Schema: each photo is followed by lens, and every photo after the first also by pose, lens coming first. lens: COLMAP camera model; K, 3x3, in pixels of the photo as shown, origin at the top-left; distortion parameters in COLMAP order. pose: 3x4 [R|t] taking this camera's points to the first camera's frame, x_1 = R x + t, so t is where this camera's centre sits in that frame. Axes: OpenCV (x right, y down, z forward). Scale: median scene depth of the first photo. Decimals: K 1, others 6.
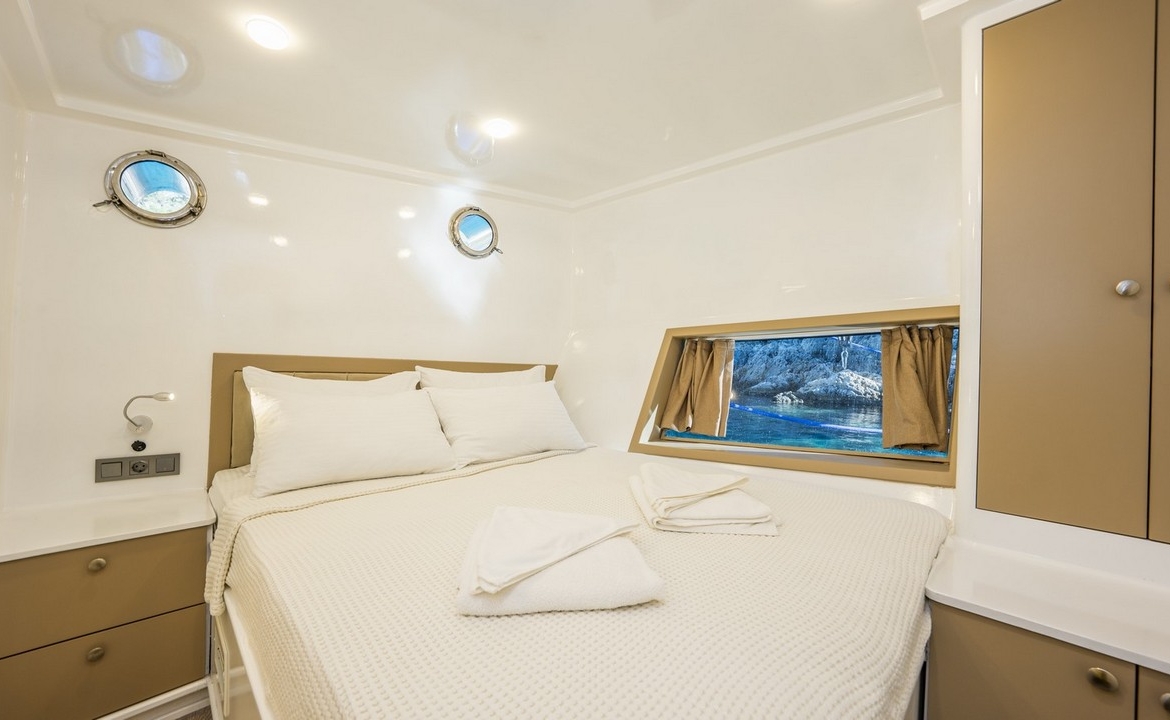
lens RADIAL K [[420.5, 0, 580.4], [0, 420.5, 360.7], [0, 0, 1]] dist [-0.024036, 0.000228]
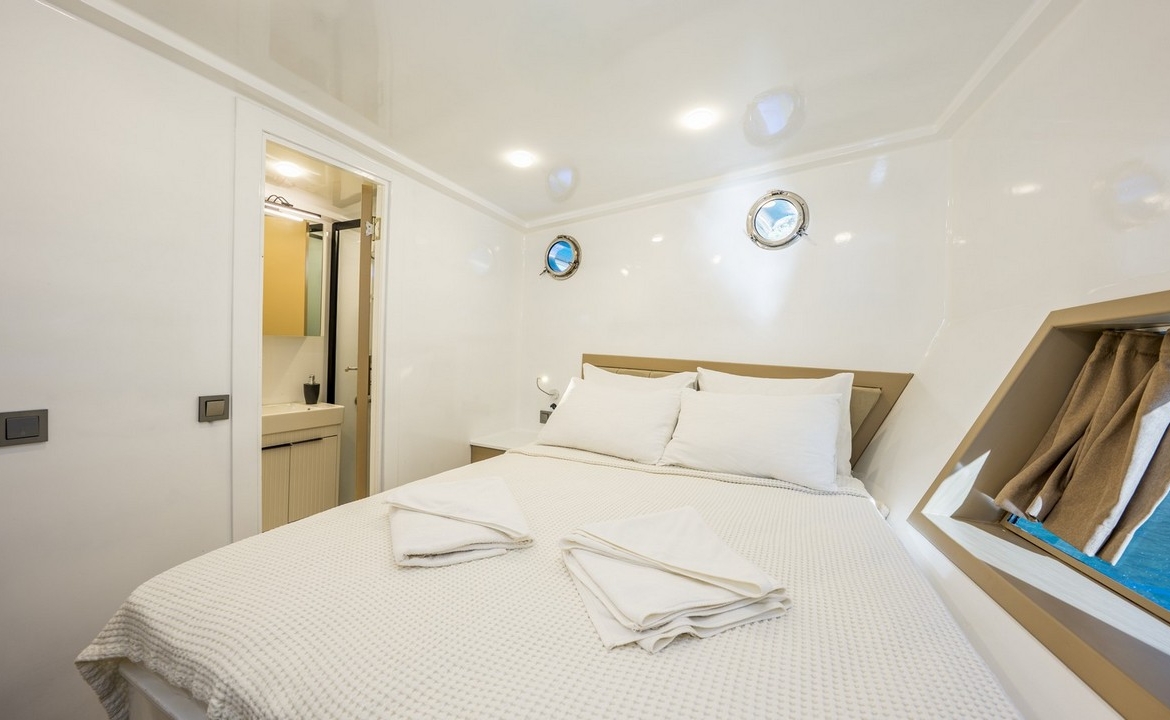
lens RADIAL K [[420.5, 0, 580.4], [0, 420.5, 360.7], [0, 0, 1]] dist [-0.024036, 0.000228]
pose [[0.371659, 0.024027, -0.928058, 0.495294], [-0.017203, 0.999672, 0.018992, -0.019192], [0.928210, 0.008907, 0.371950, 0.337733]]
